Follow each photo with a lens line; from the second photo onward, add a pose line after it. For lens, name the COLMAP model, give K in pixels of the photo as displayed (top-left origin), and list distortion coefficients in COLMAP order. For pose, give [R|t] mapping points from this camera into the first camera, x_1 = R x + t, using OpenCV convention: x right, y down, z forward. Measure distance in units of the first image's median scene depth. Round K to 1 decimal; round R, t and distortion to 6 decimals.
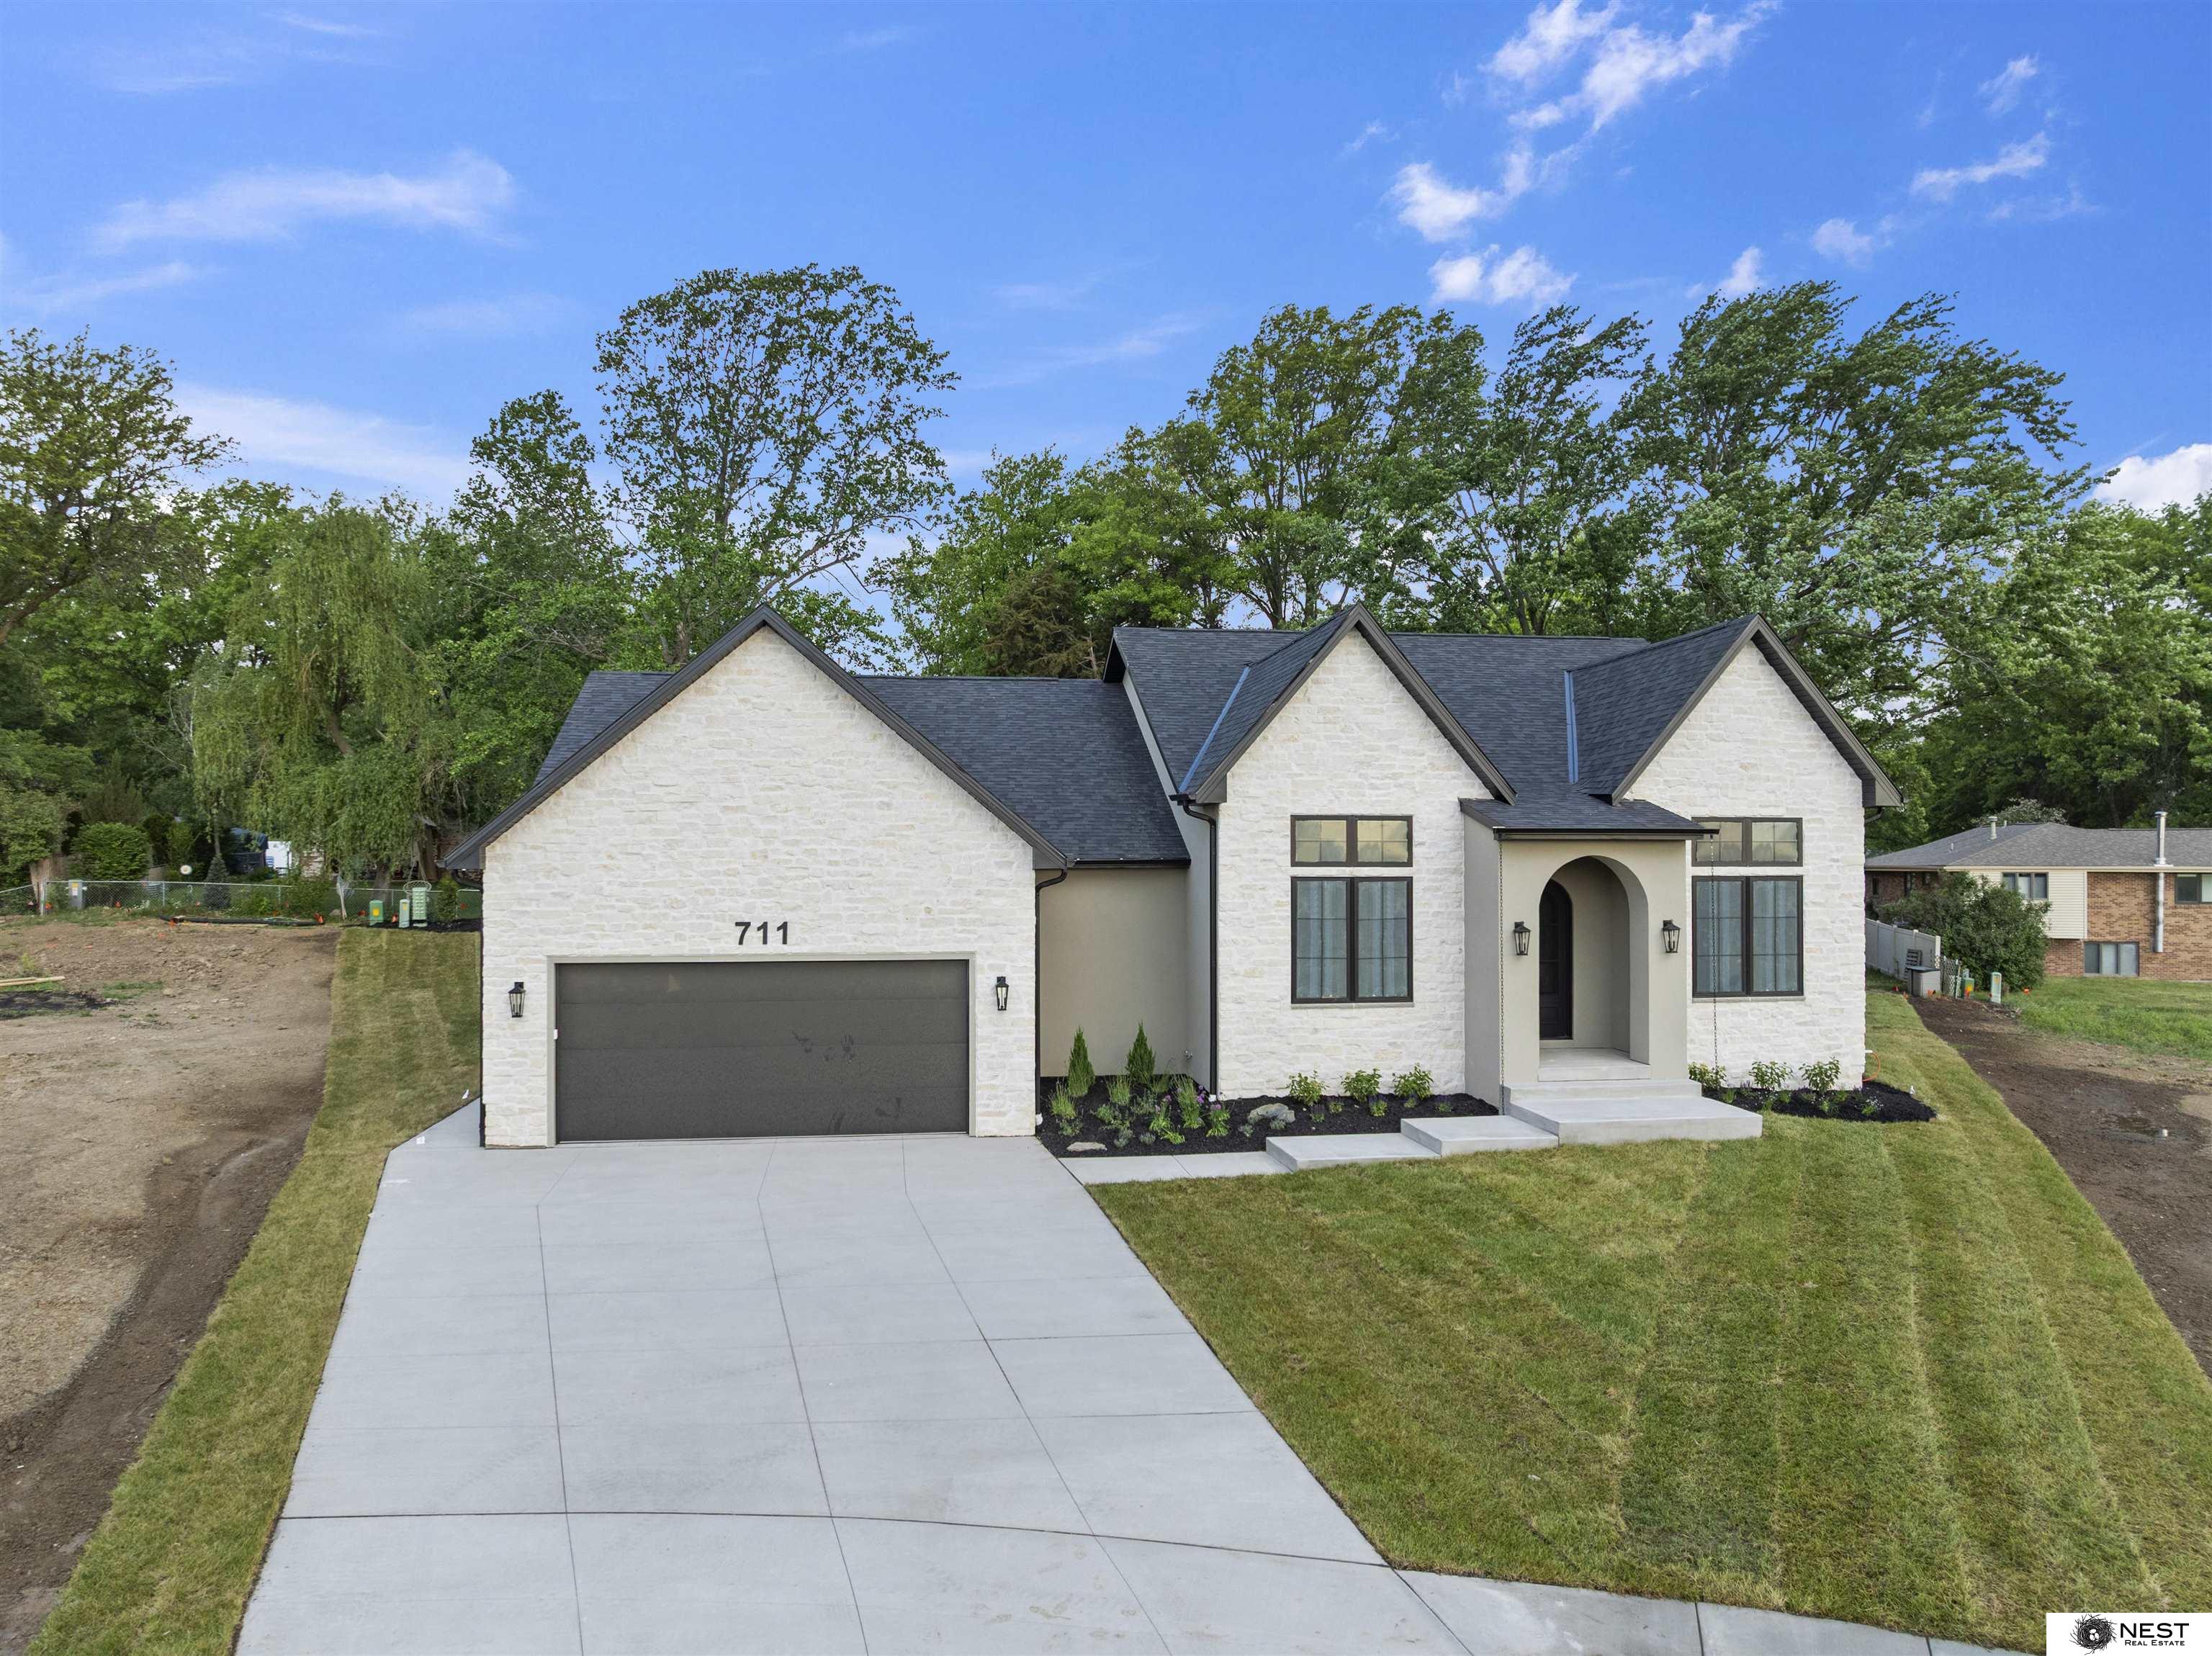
lens RADIAL K [[1551.4, 0, 1110.3], [0, 1551.4, 851.9], [0, 0, 1]] dist [-0.021301, -0.028355]
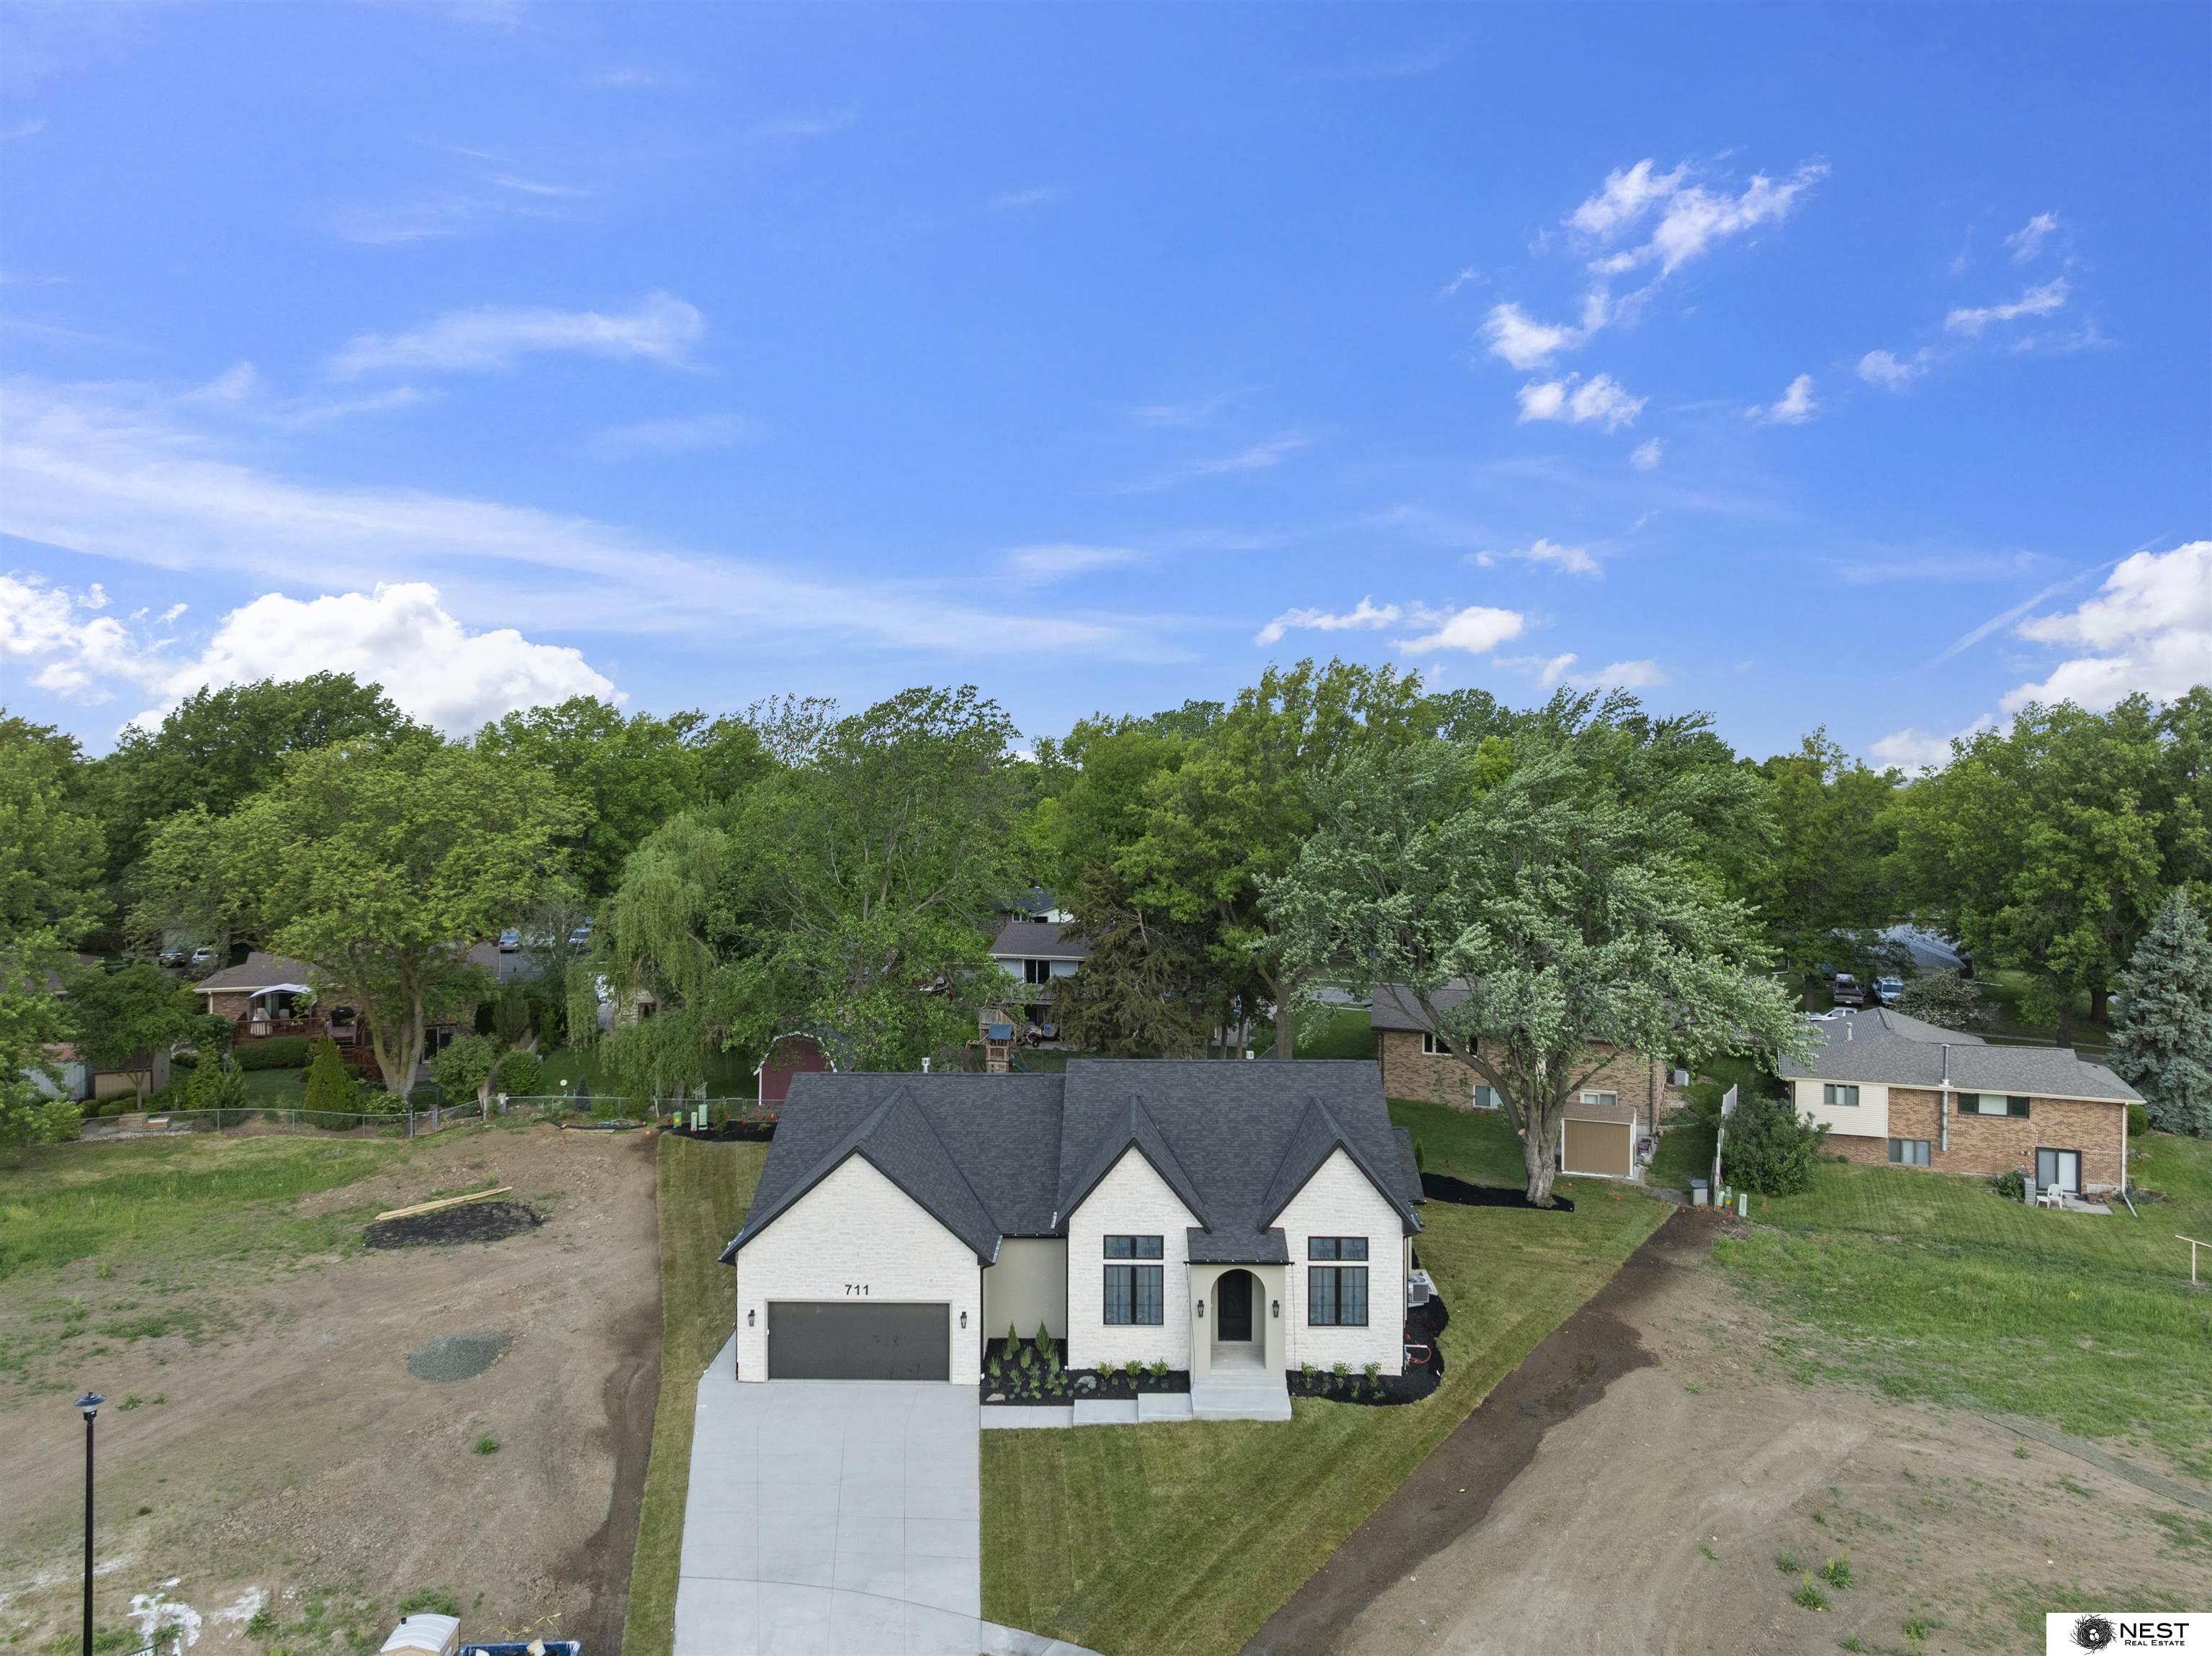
lens RADIAL K [[1567.7, 0, 1093.4], [0, 1567.7, 742.4], [0, 0, 1]] dist [-0.029693, -0.002298]
pose [[0.985935, -0.005442, -0.167039, 0.476106], [0.002596, 0.999848, -0.017247, -0.675536], [0.167107, 0.016571, 0.985799, -1.135662]]
